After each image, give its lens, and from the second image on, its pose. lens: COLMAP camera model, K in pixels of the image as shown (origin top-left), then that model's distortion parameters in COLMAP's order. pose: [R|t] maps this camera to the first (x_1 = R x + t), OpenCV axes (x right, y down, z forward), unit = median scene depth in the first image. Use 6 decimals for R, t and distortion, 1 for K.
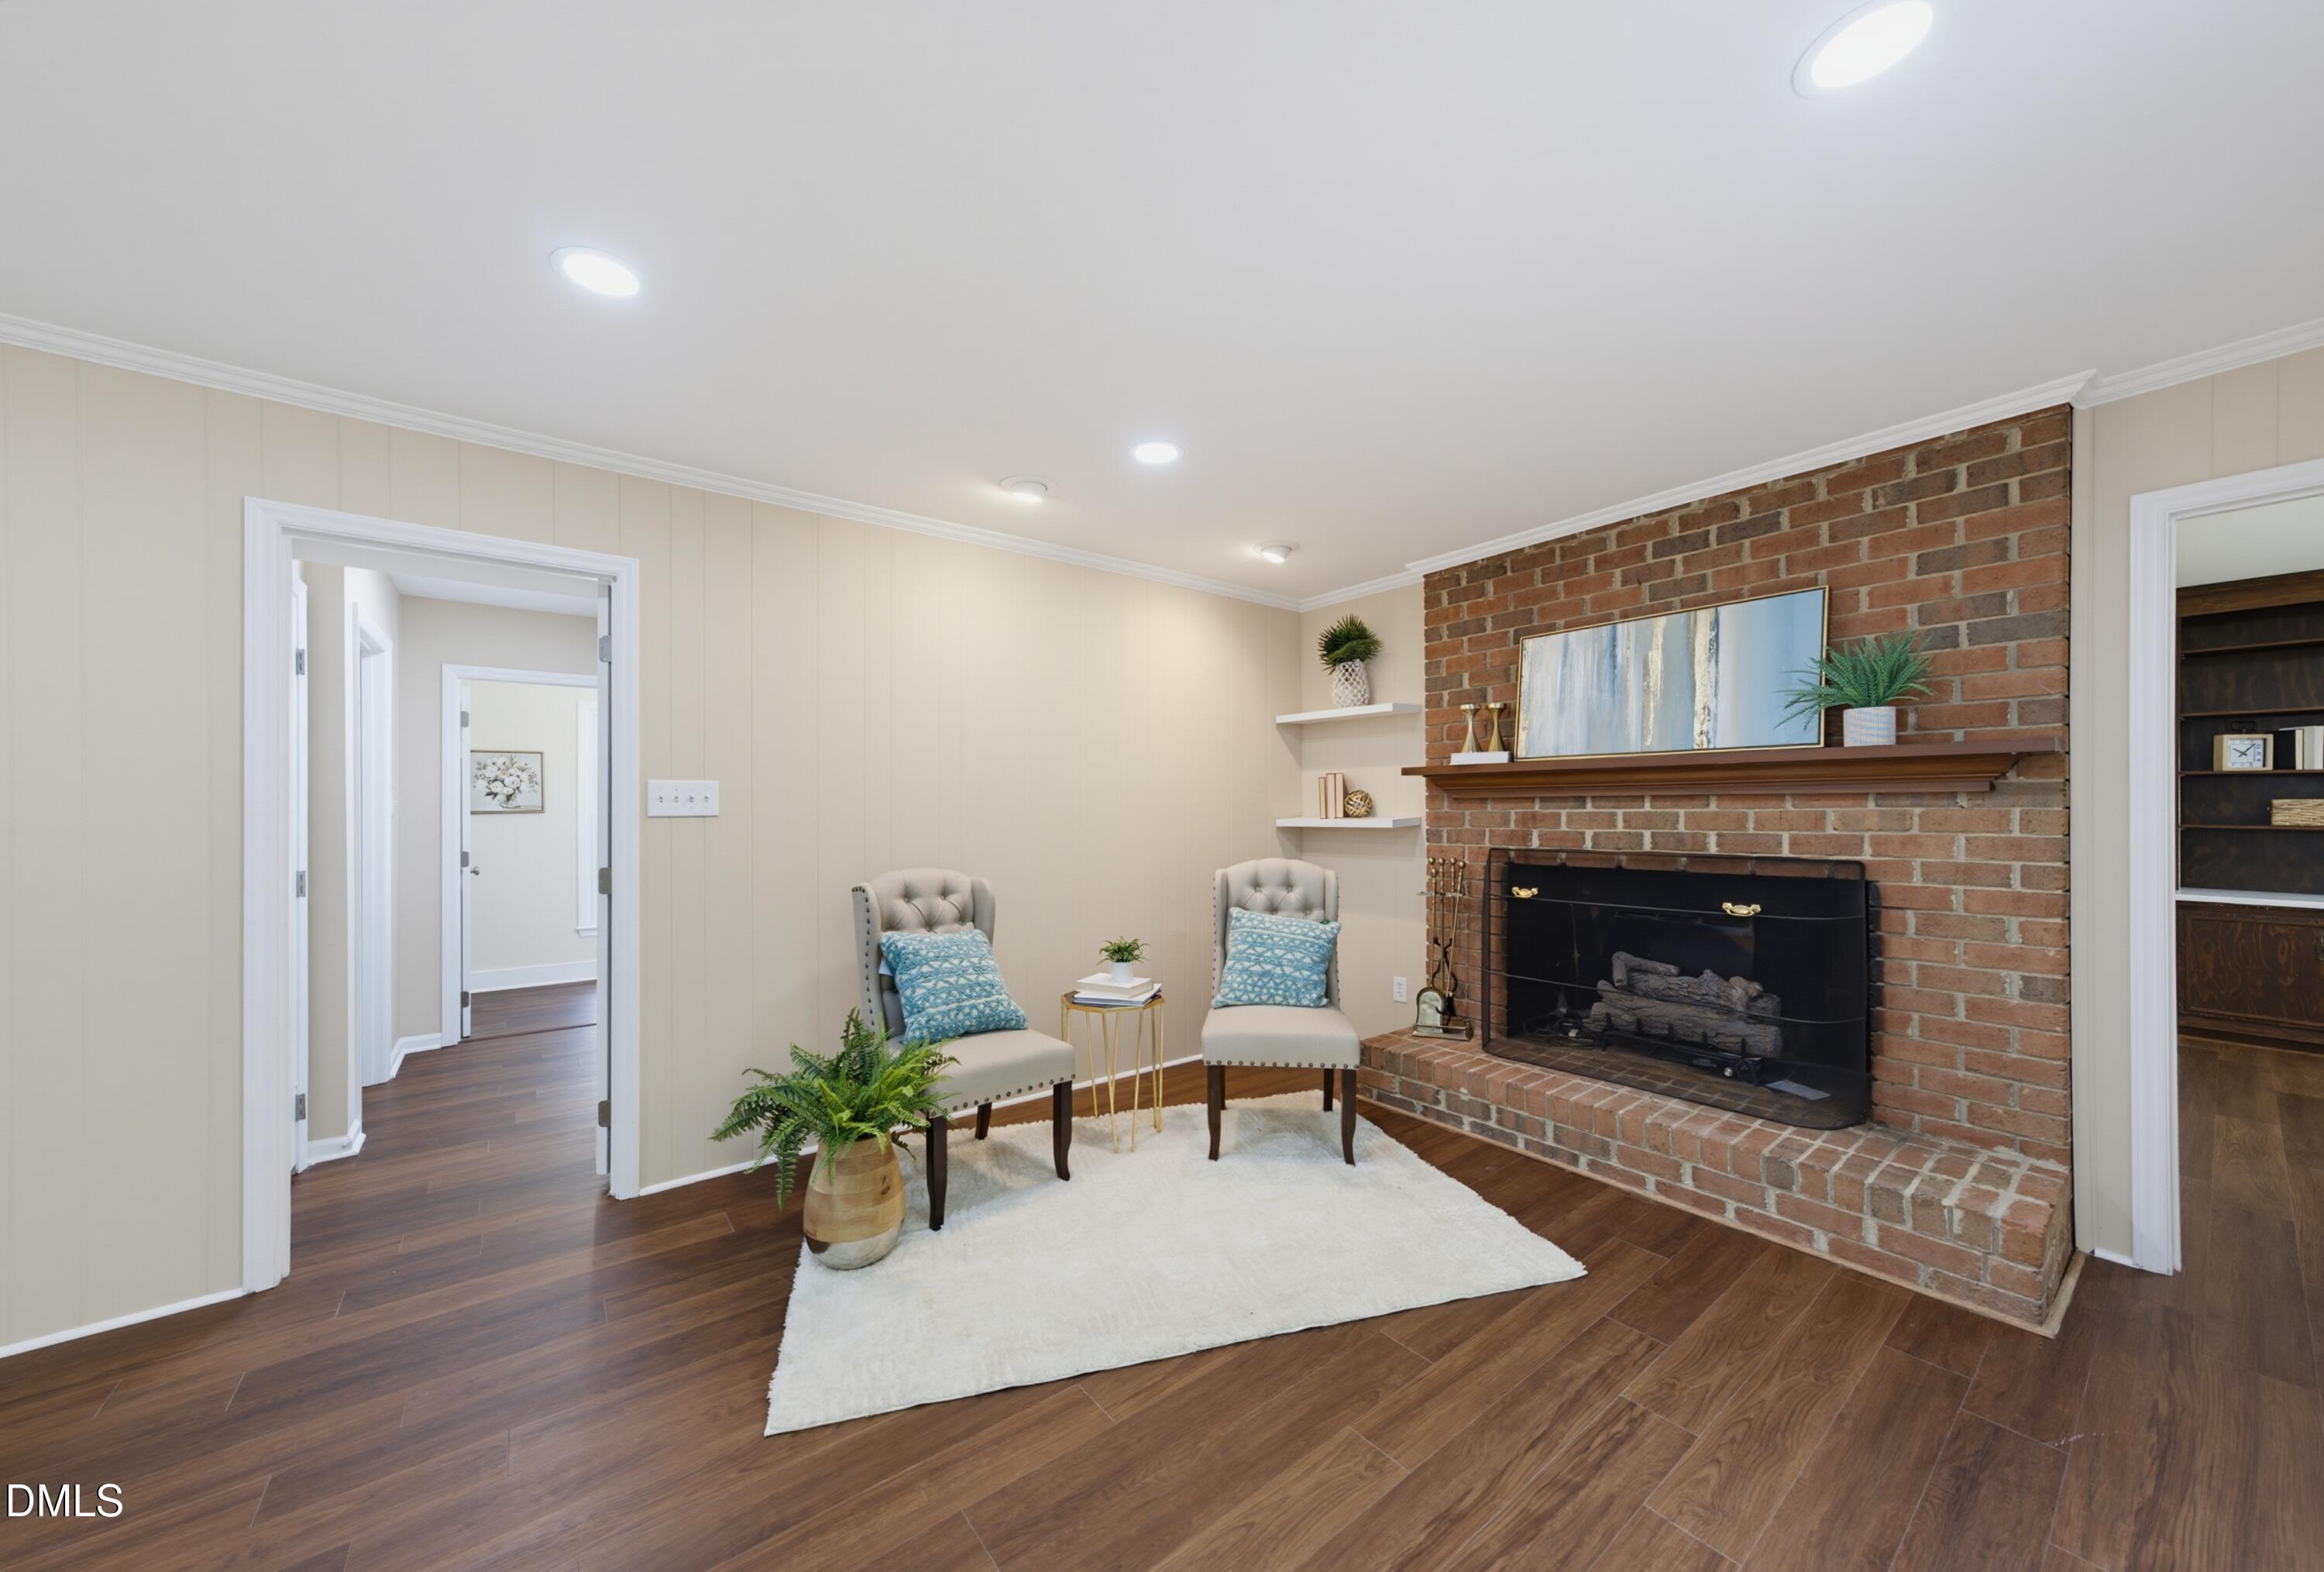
lens RADIAL K [[820.3, 0, 1154.8], [0, 820.3, 805.5], [0, 0, 1]] dist [-0.018759, 0.013786]
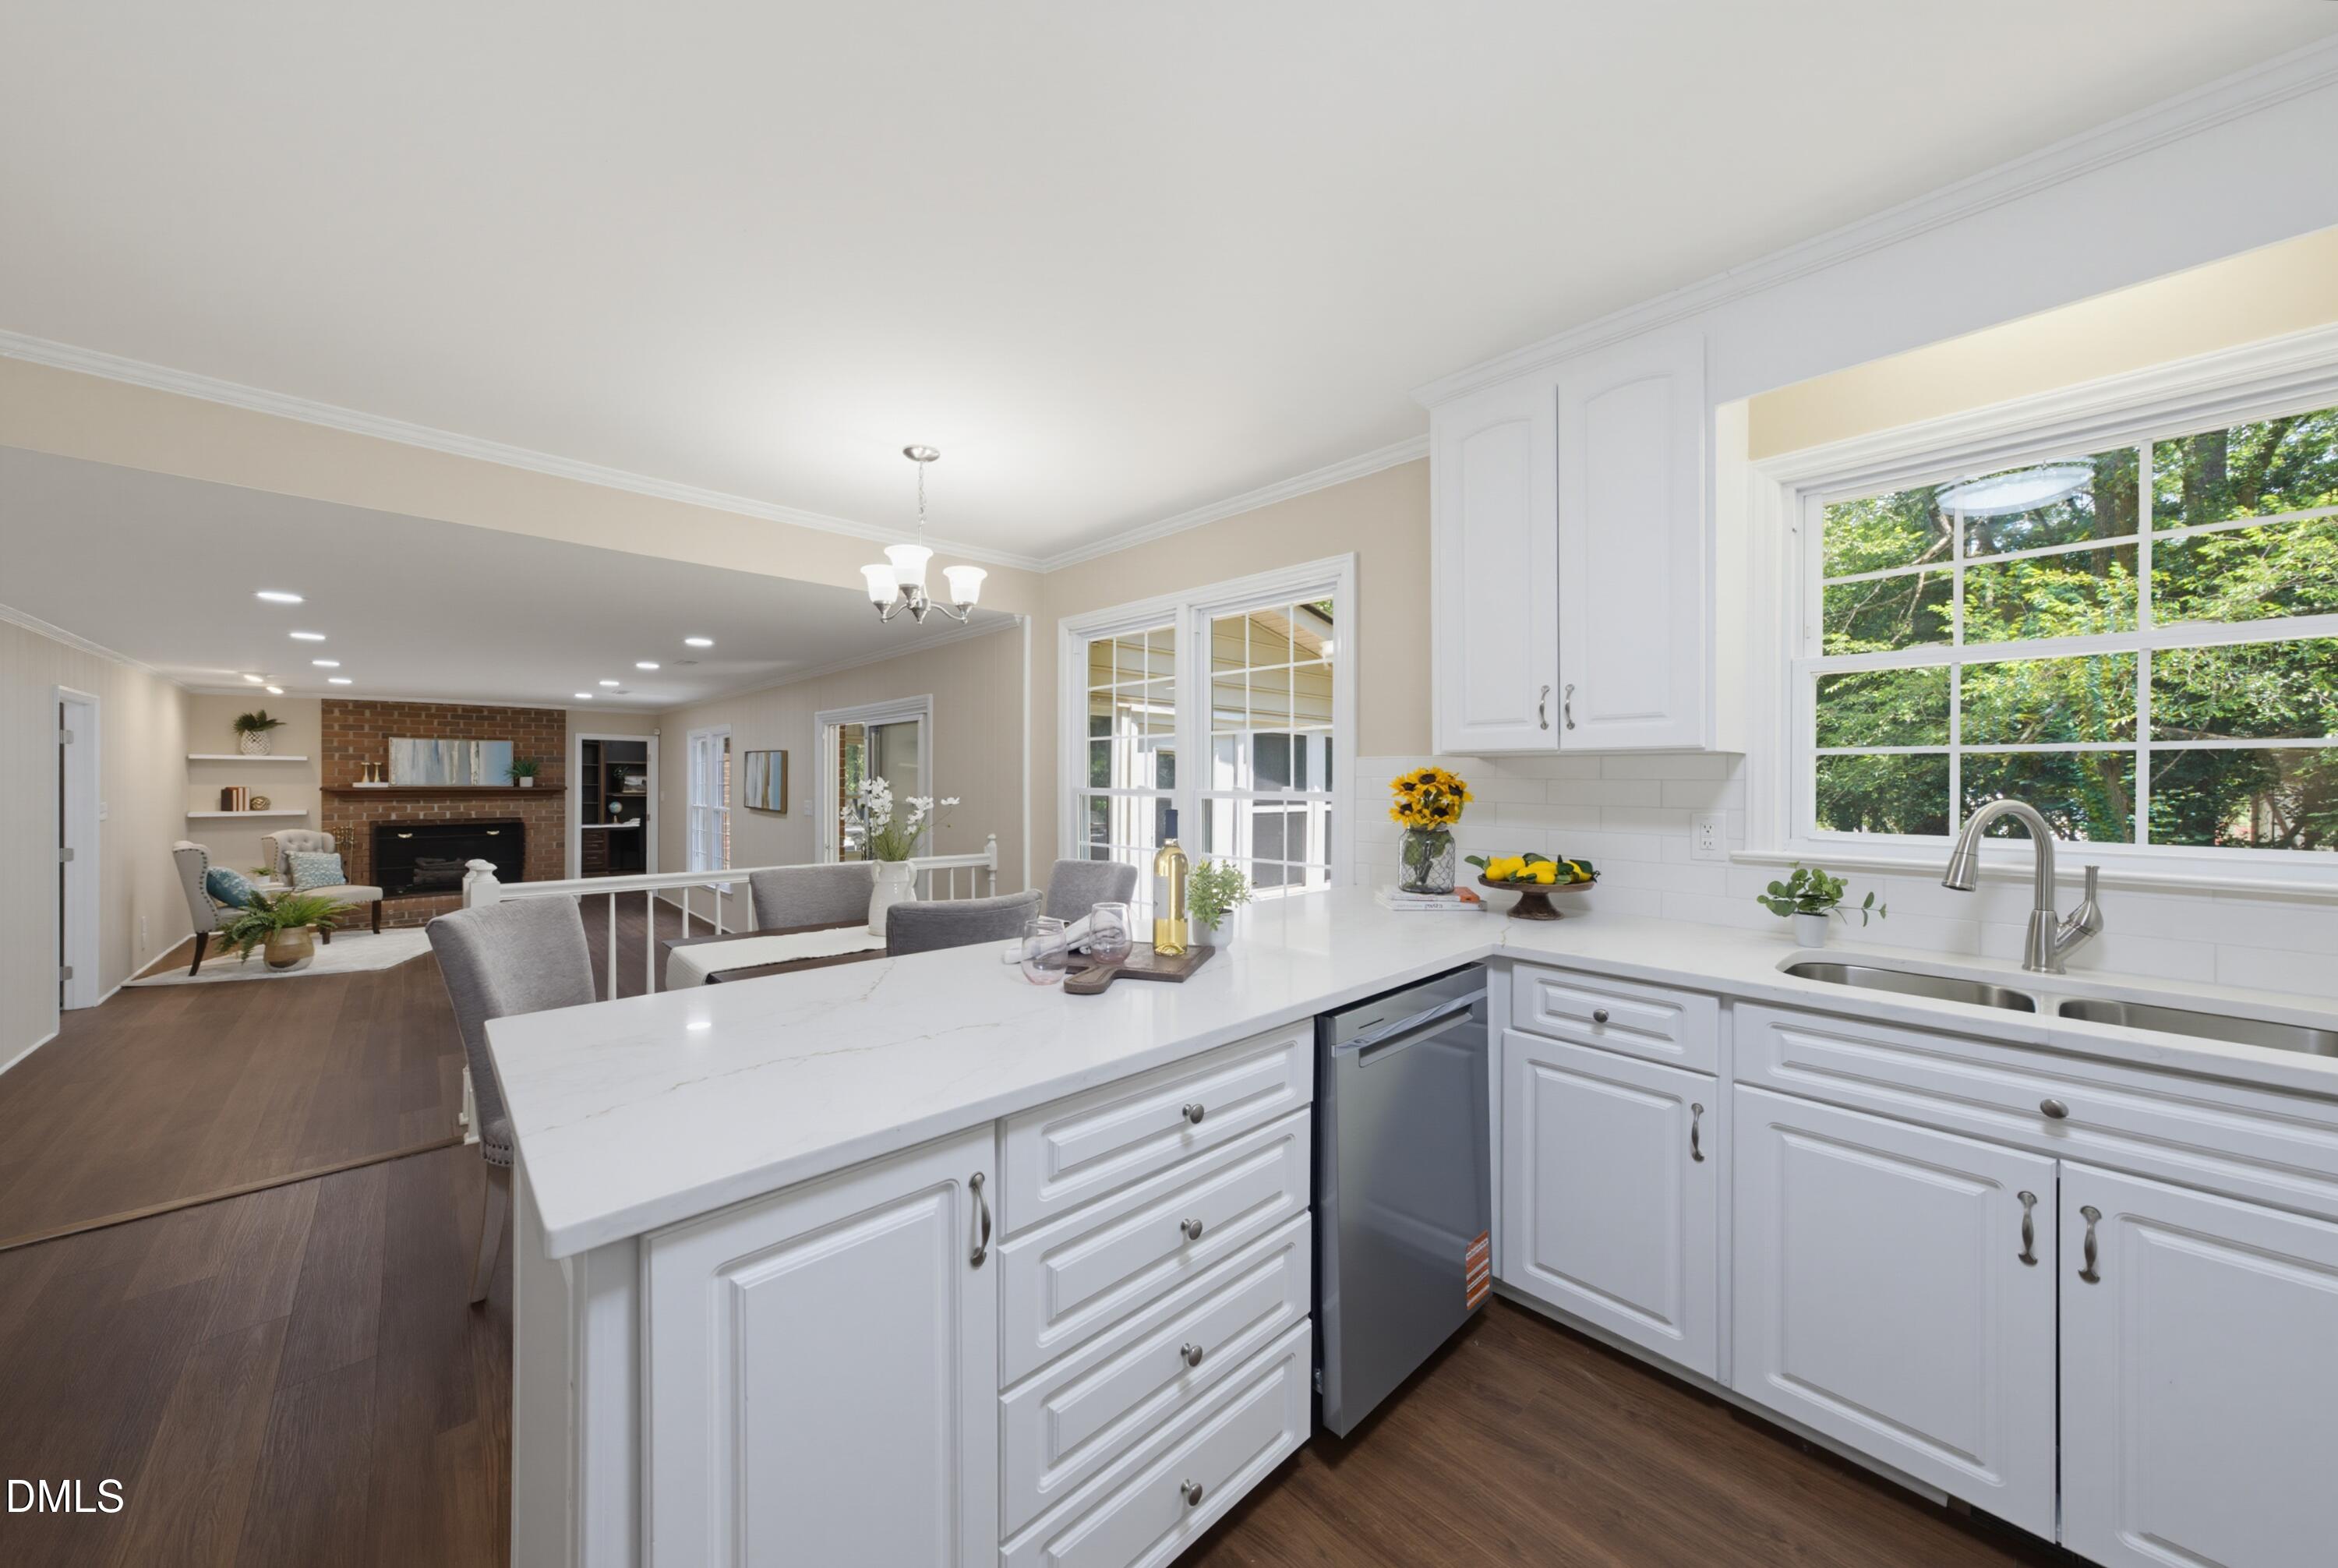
lens RADIAL K [[816.2, 0, 1156.7], [0, 816.2, 786.1], [0, 0, 1]] dist [-0.000227, 0.007677]
pose [[-0.087425, -0.007681, 0.996141, -2.584487], [-0.010206, 0.999925, 0.006815, -0.106764], [-0.996119, -0.009571, -0.087497, -1.298407]]
